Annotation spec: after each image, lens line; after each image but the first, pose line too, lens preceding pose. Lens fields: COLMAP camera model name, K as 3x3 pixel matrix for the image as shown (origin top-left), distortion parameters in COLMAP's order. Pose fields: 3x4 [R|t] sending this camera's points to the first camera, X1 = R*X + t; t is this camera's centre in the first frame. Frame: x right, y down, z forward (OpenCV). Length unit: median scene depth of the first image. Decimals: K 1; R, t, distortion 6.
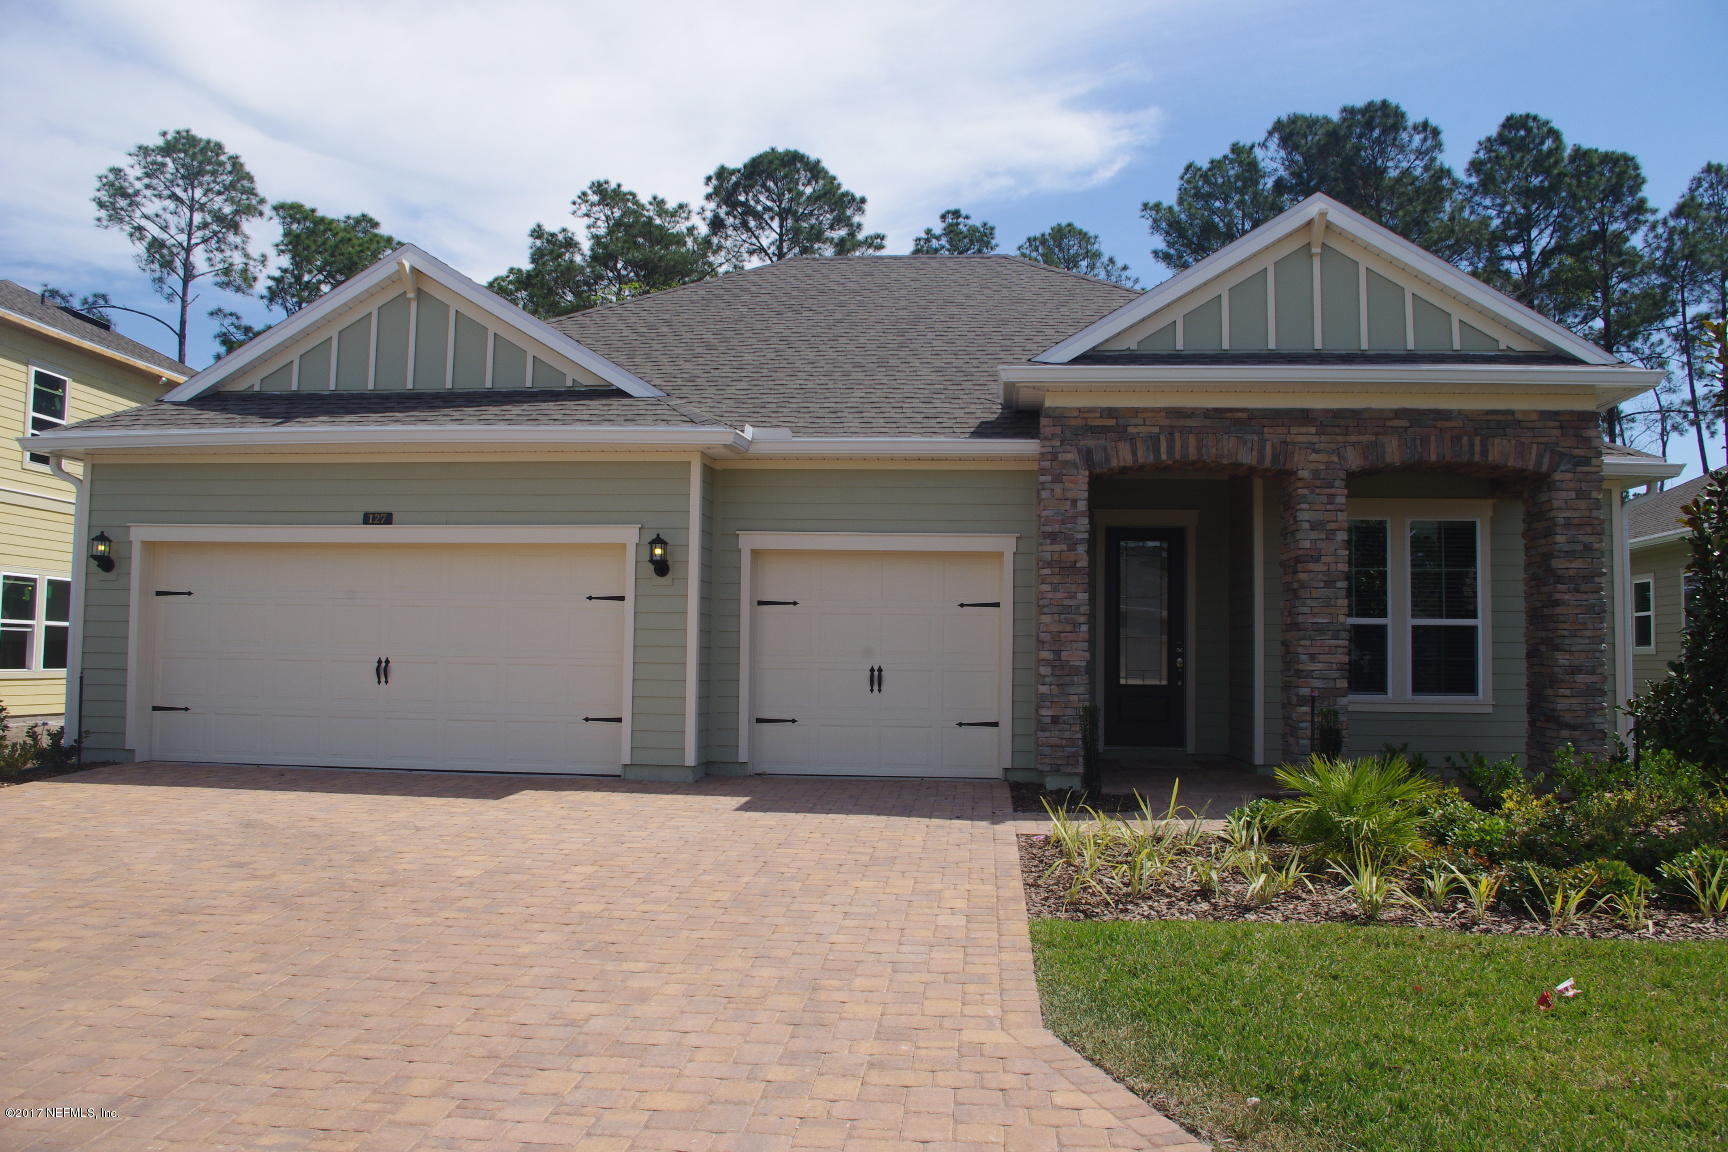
lens RADIAL K [[1319.1, 0, 864.0], [0, 1319.1, 576.0], [0, 0, 1]] dist [-0.083295, 0.013752]
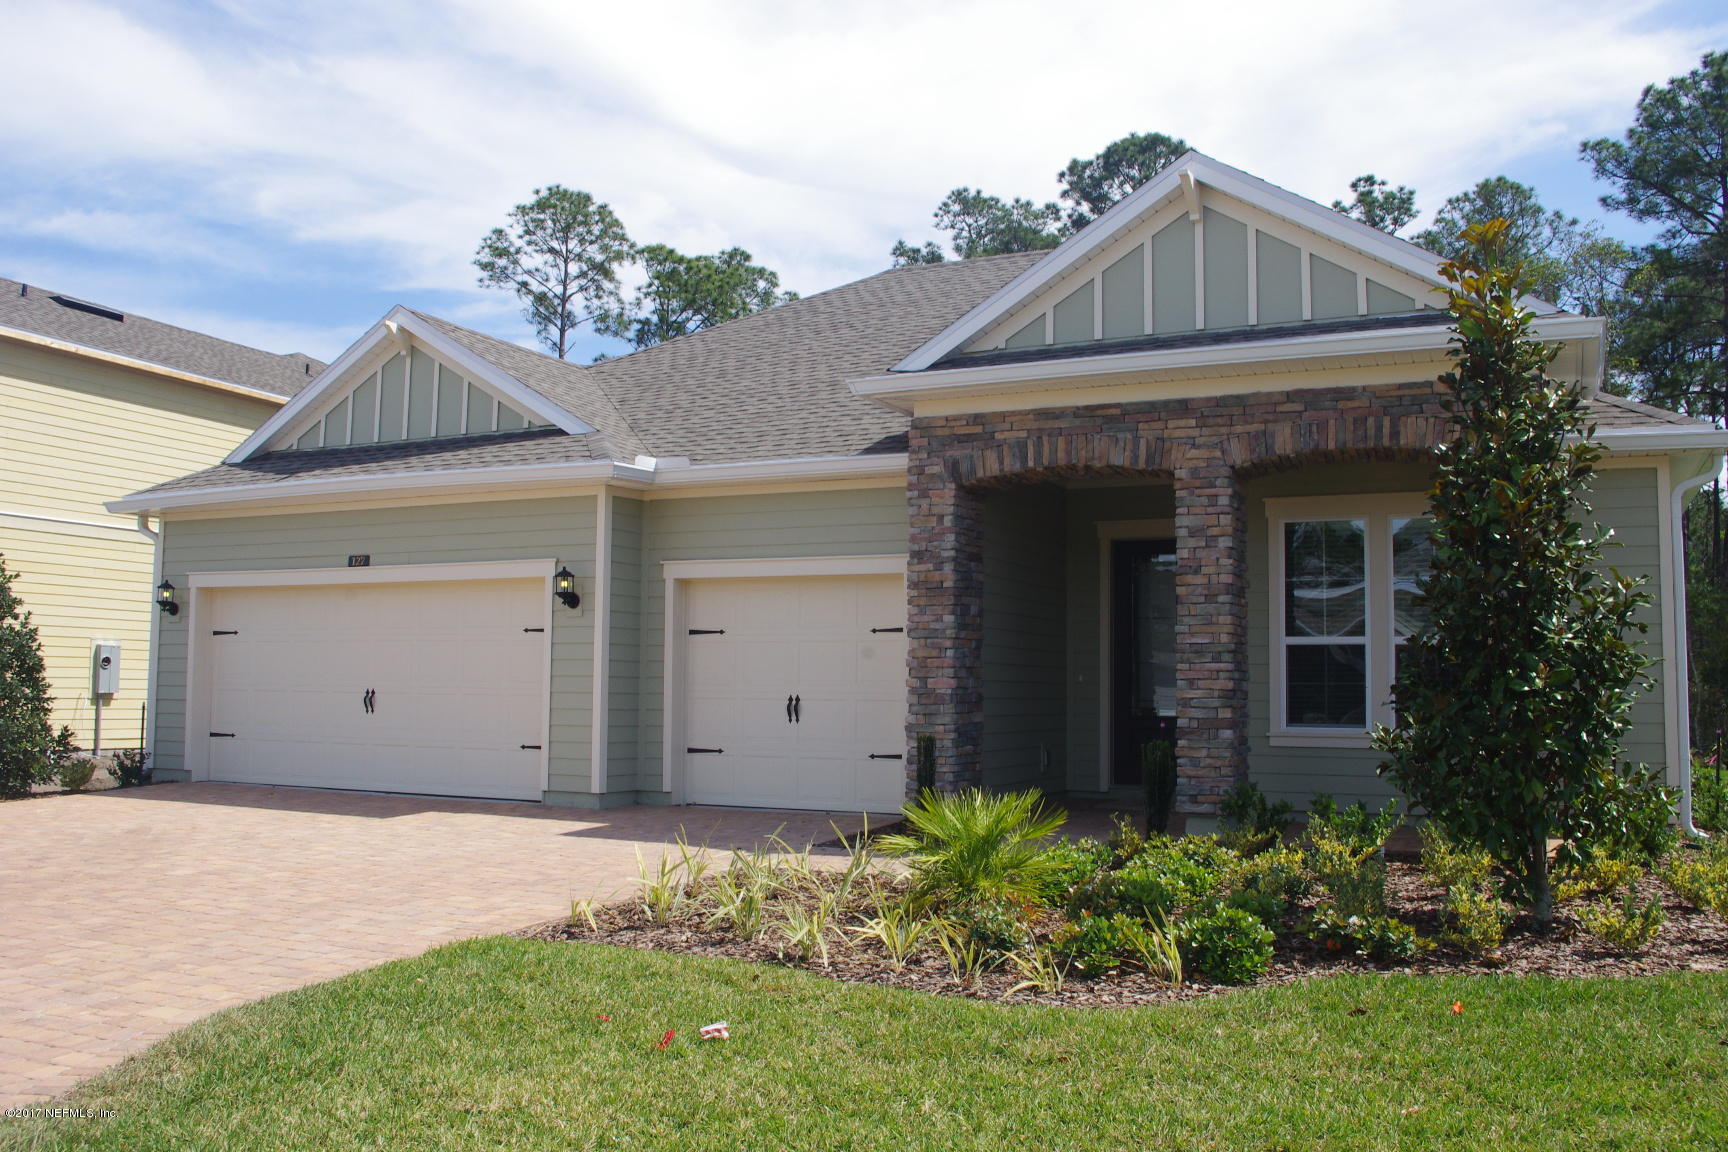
lens RADIAL K [[1439.7, 0, 884.8], [0, 1439.7, 572.1], [0, 0, 1]] dist [-0.083658, 0.004674]
pose [[0.940500, -0.032708, -0.338217, 0.432852], [0.025390, 0.999338, -0.026040, 0.007210], [0.338844, 0.015903, 0.940708, 0.027700]]
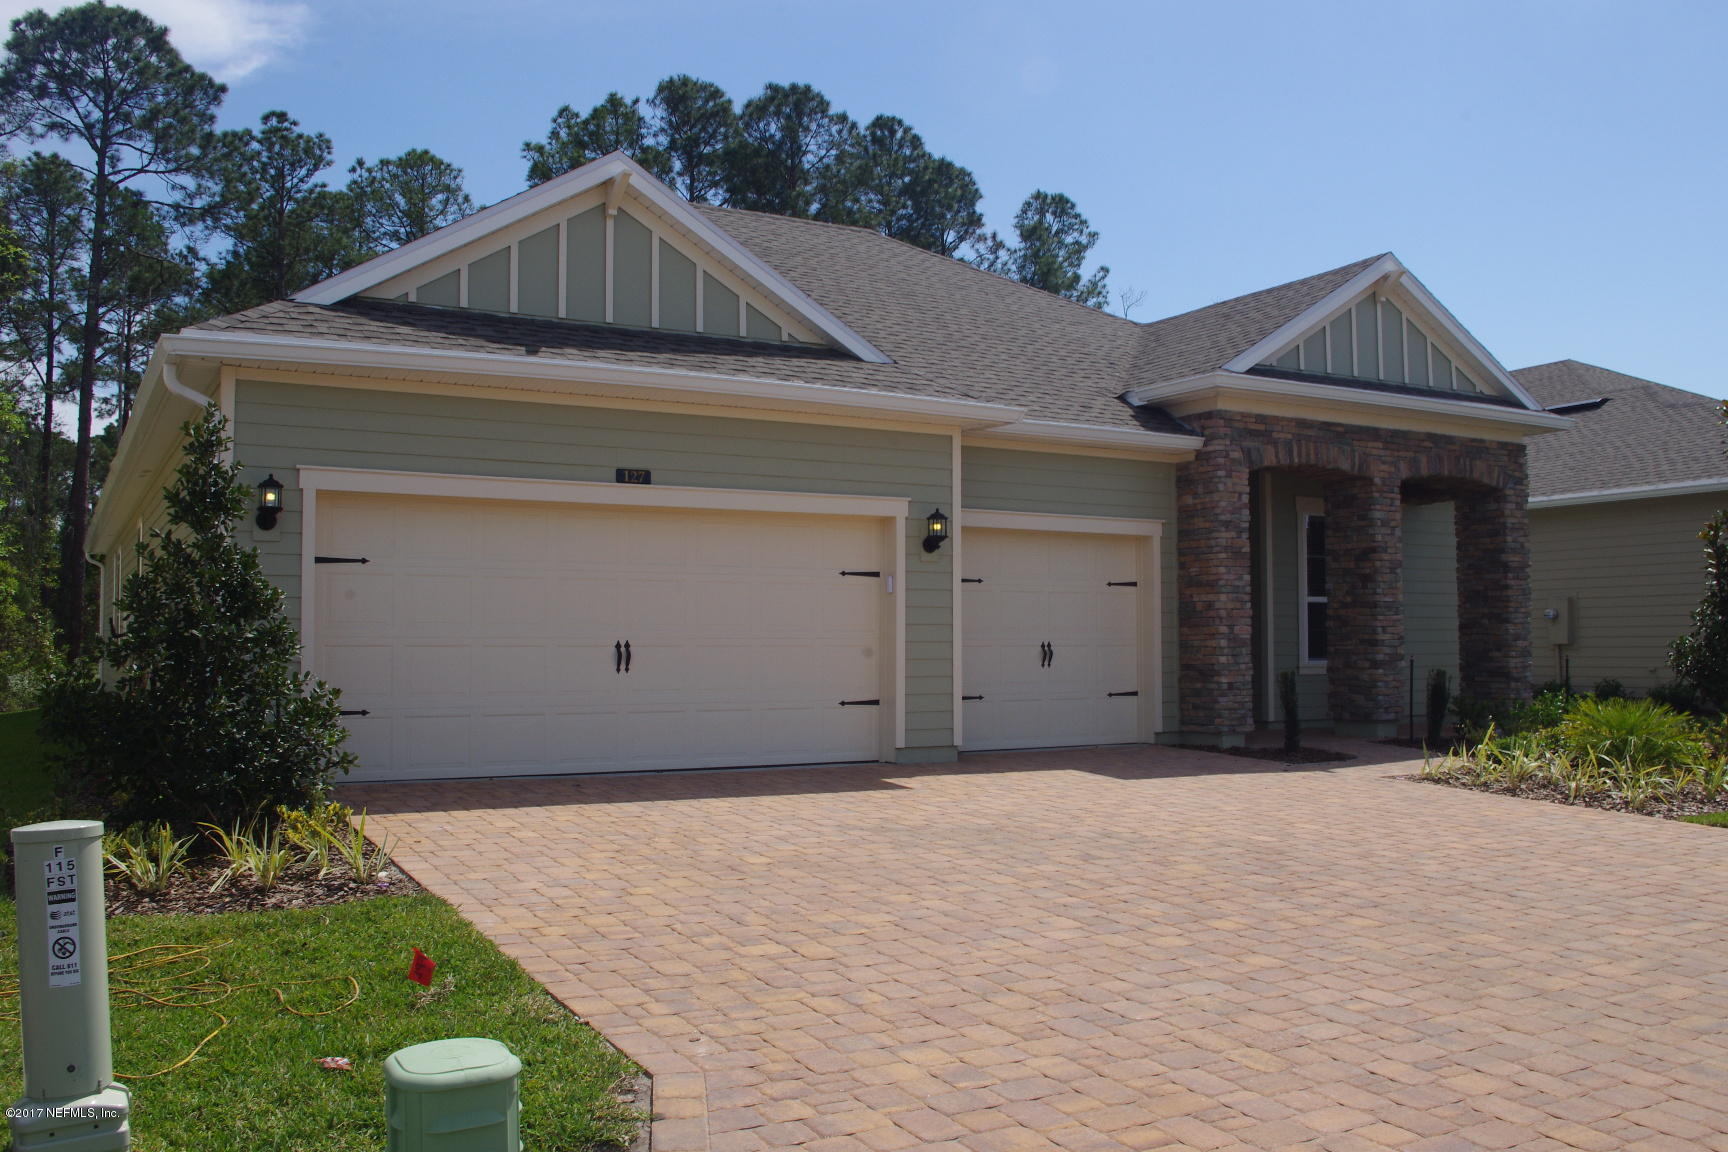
lens RADIAL K [[1459.0, 0, 864.0], [0, 1459.0, 576.0], [0, 0, 1]] dist [-0.067049, 0.008473]
pose [[0.825933, 0.011832, 0.563645, -0.760725], [-0.021051, 0.999730, 0.009862, 0.007796], [-0.563376, -0.020011, 0.825959, 0.132214]]
